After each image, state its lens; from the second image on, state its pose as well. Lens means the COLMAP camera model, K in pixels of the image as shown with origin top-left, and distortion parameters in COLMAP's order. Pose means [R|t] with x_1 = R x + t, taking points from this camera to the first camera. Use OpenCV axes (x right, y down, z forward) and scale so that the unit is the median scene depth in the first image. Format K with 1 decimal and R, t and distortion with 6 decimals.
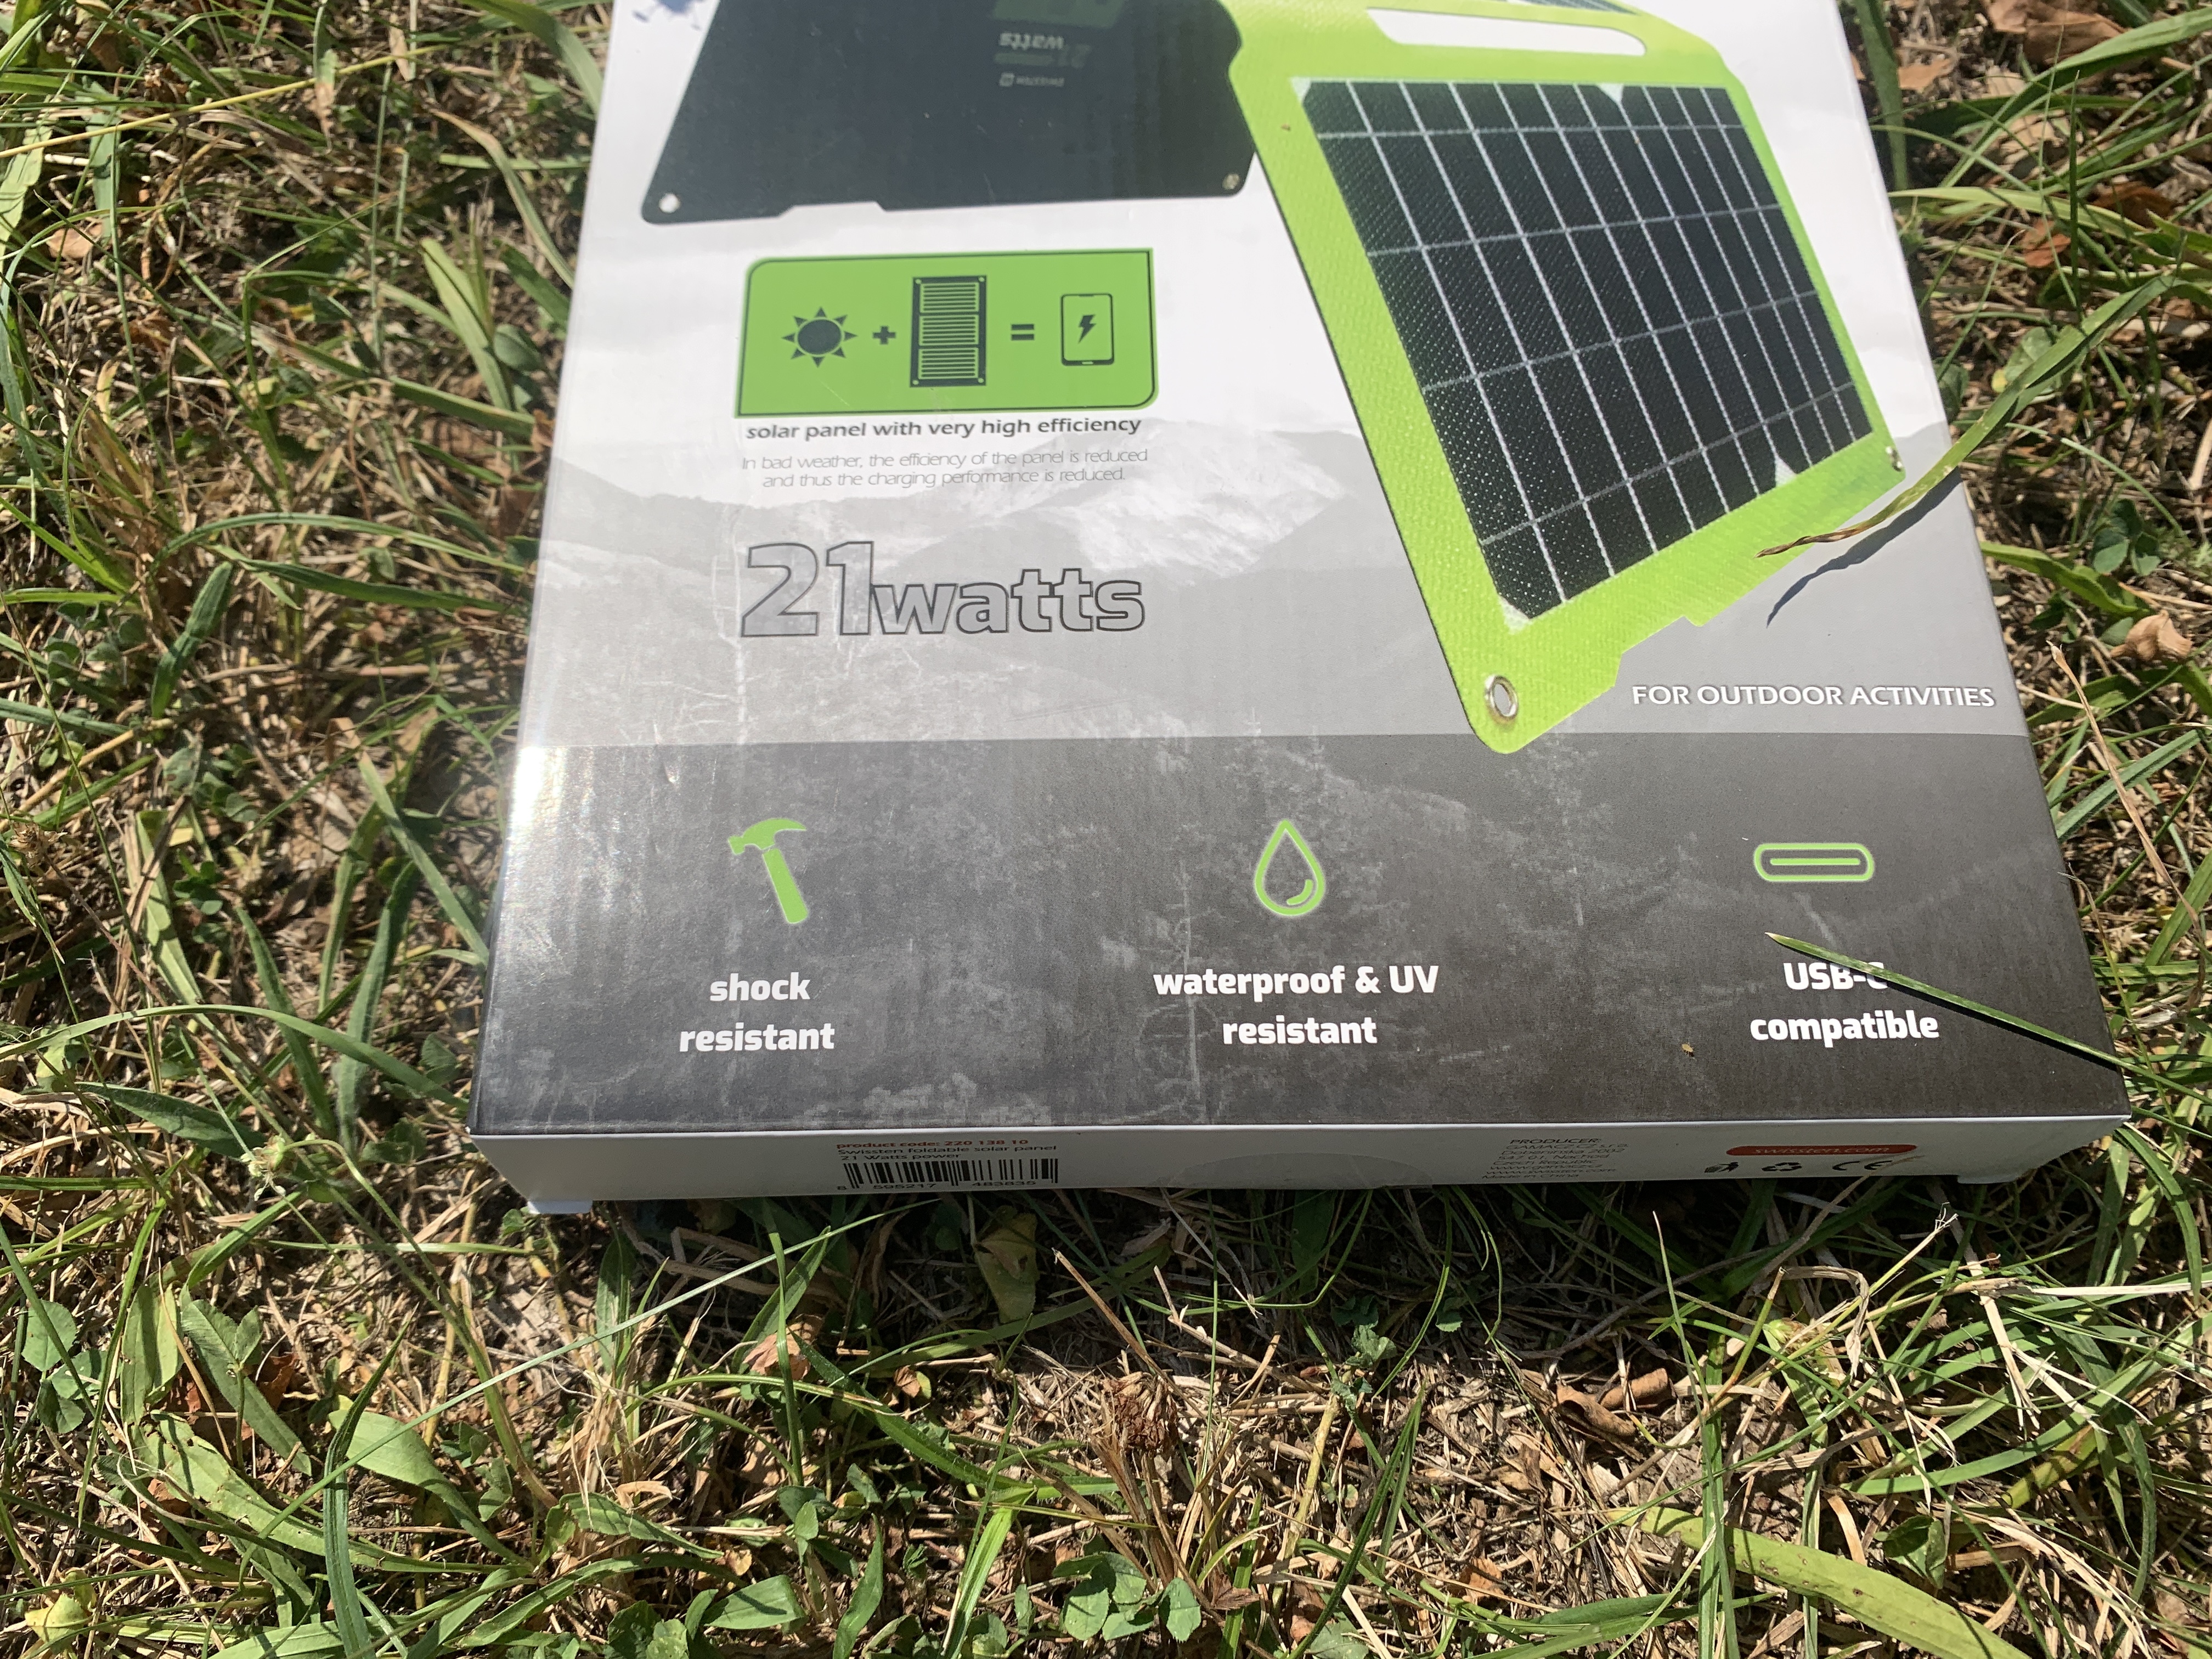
lens RADIAL K [[1741.8, 0, 1082.9], [0, 1741.8, 882.2], [0, 0, 1]] dist [-0.010352, -0.031833]
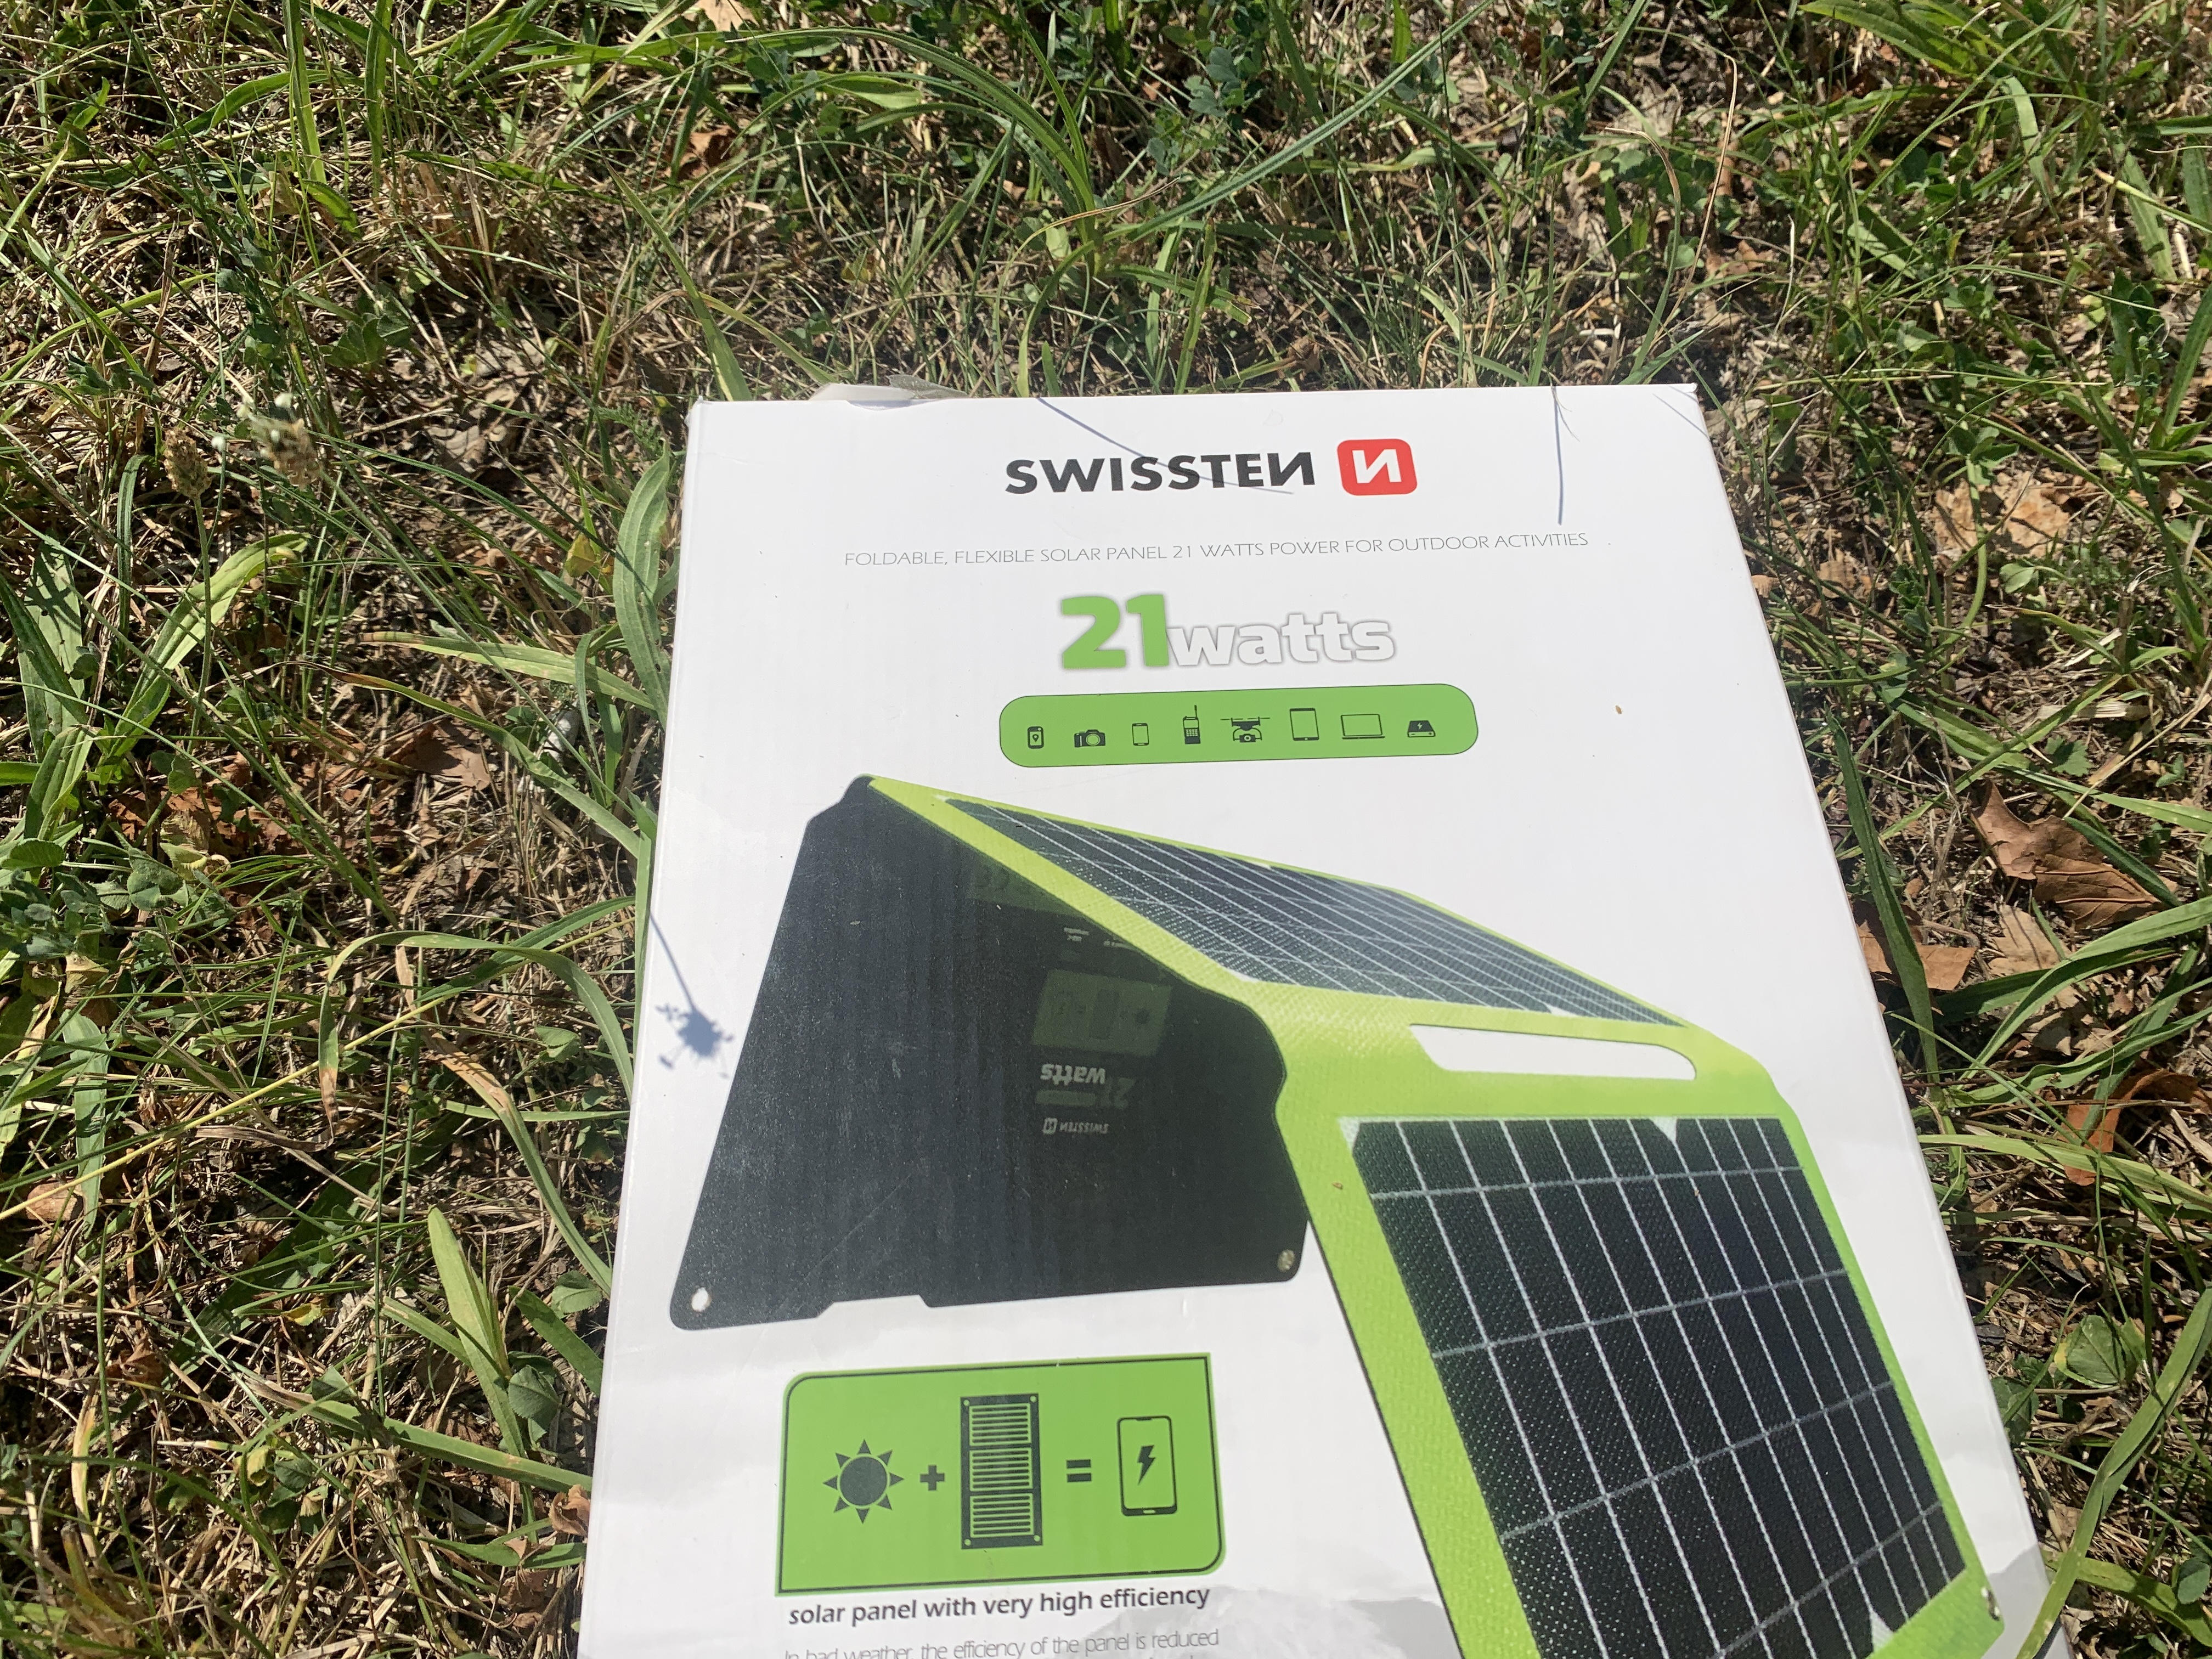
lens RADIAL K [[1741.8, 0, 1104.1], [0, 1741.8, 847.9], [0, 0, 1]] dist [-0.010352, -0.031833]
pose [[0.999019, -0.014758, 0.041743, -0.059365], [0.020377, 0.990283, -0.137564, -0.557775], [-0.039307, 0.138280, 0.989613, 0.014328]]
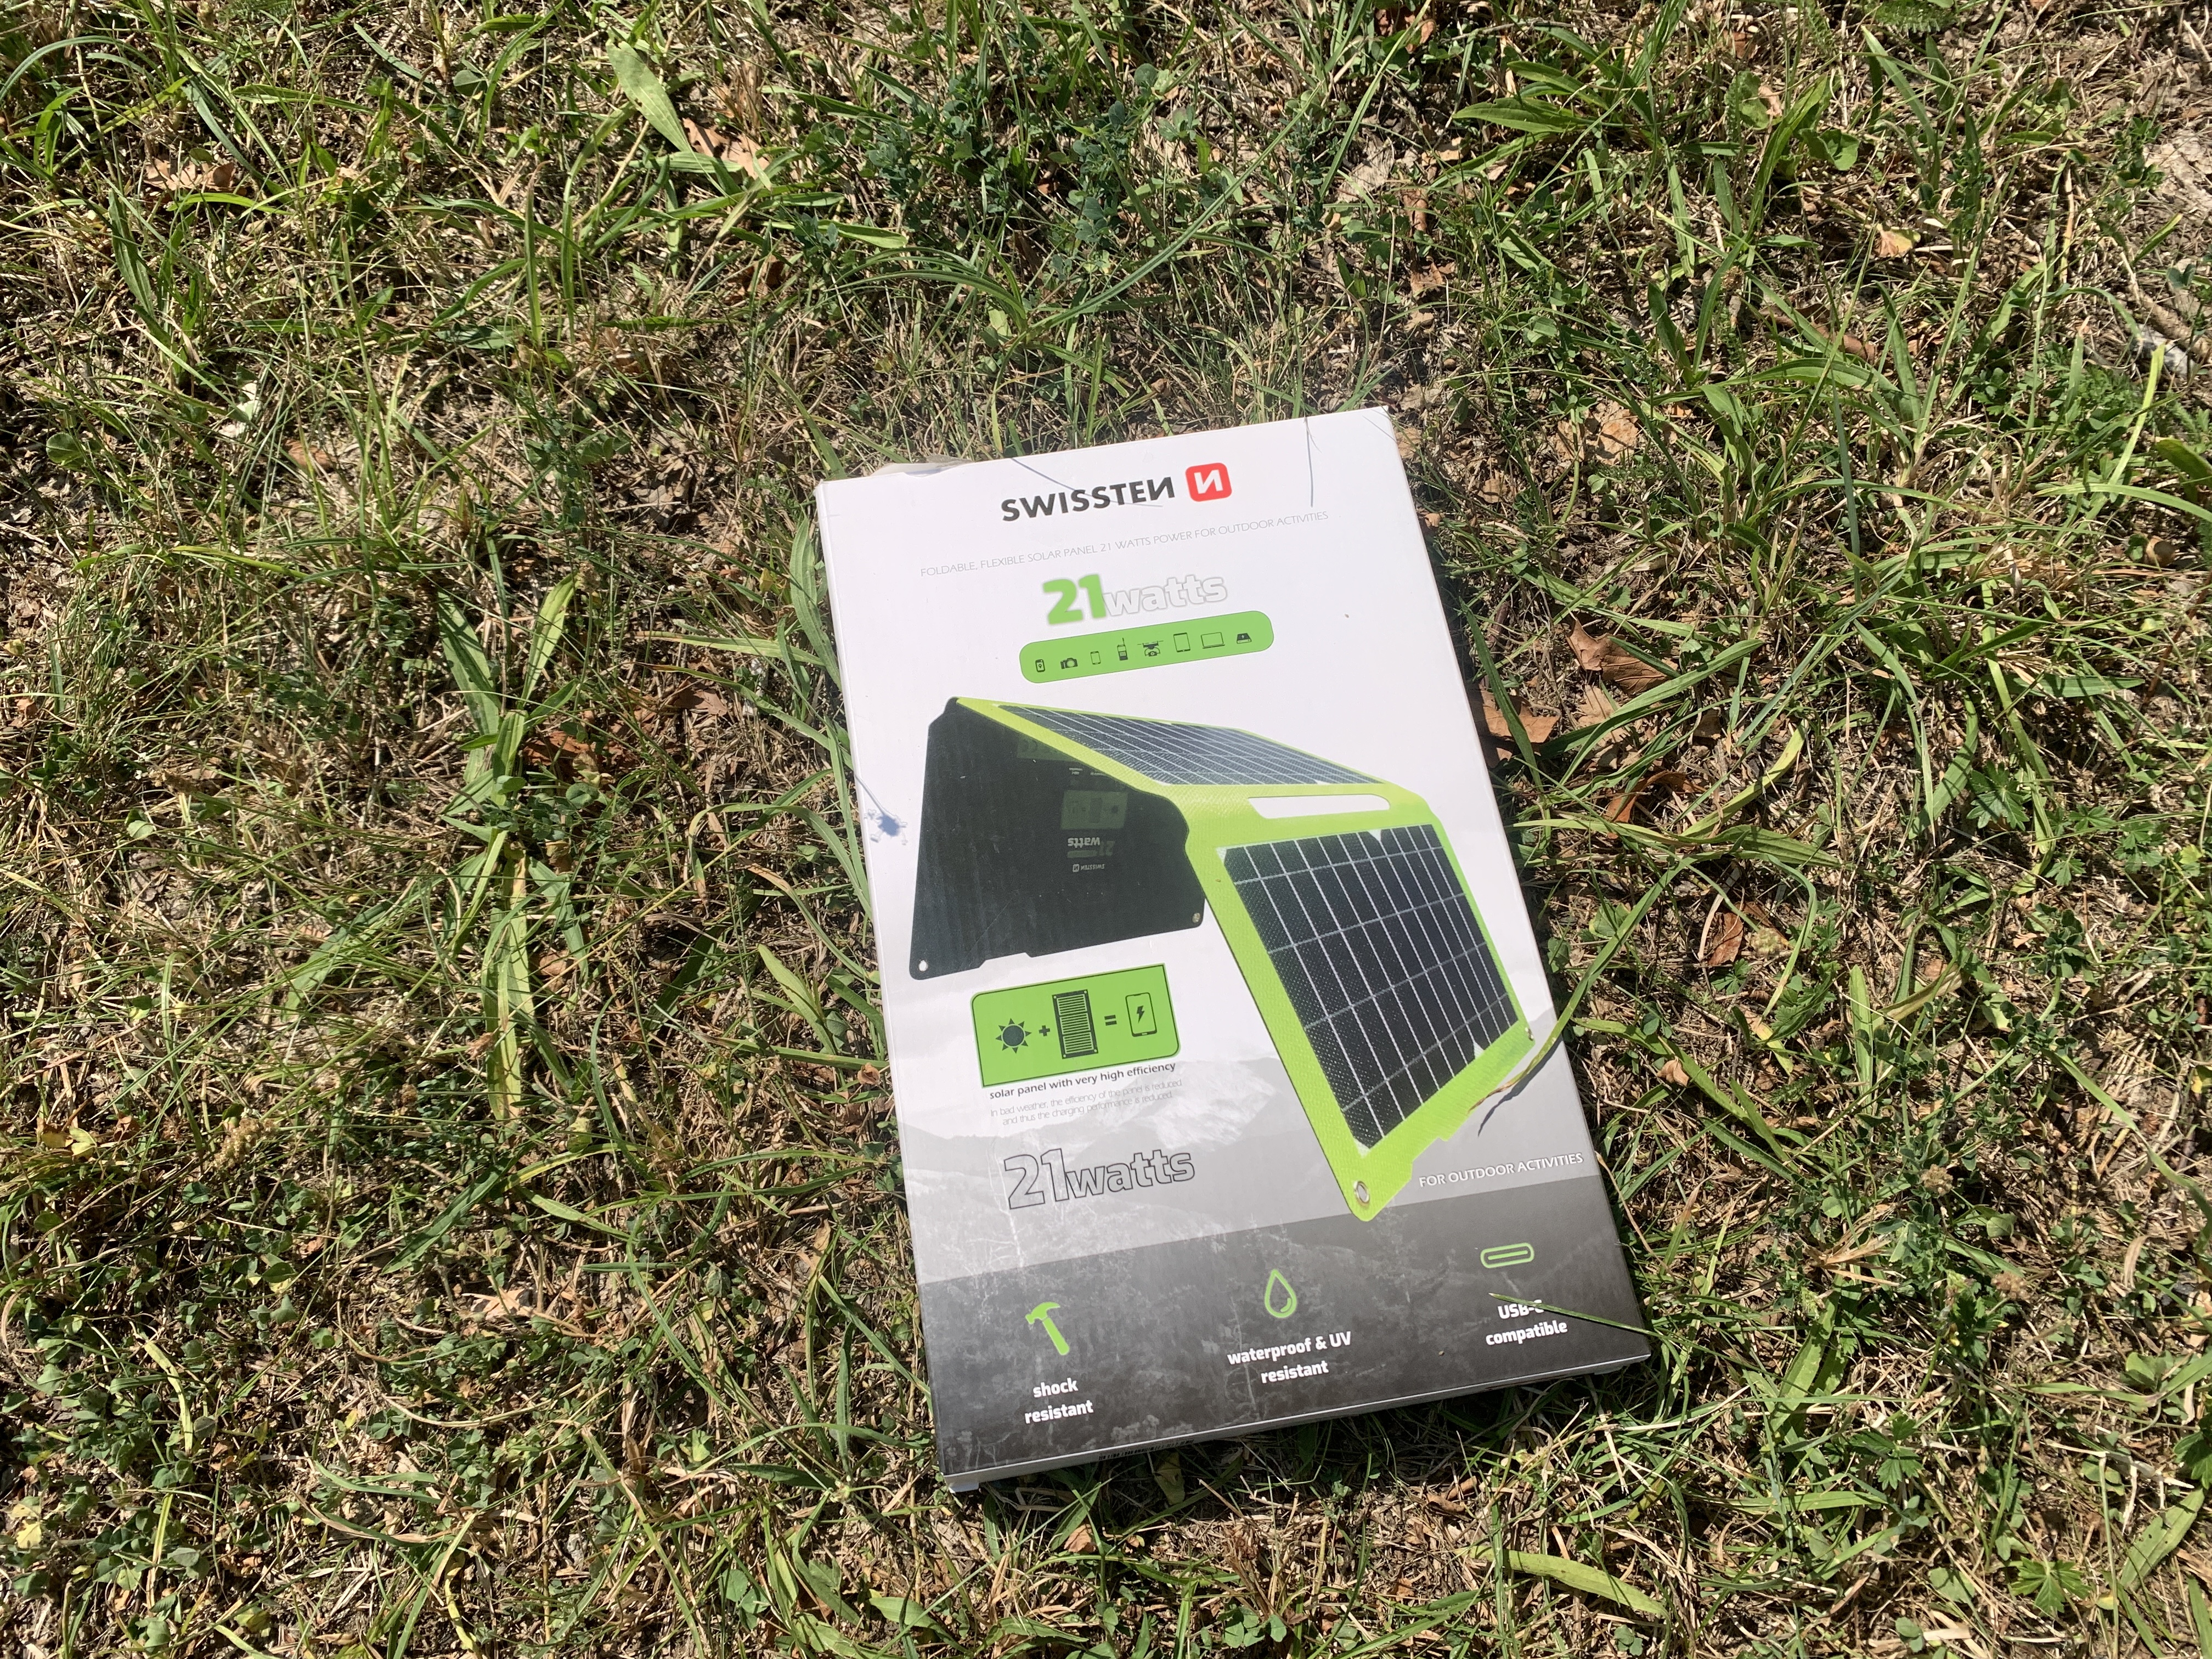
lens RADIAL K [[1648.5, 0, 1086.1], [0, 1648.5, 829.3], [0, 0, 1]] dist [-0.024952, -0.003107]
pose [[0.989143, -0.129651, 0.069179, -0.180564], [0.129787, 0.991539, 0.002547, -0.588301], [-0.068924, 0.006459, 0.997601, -1.011315]]
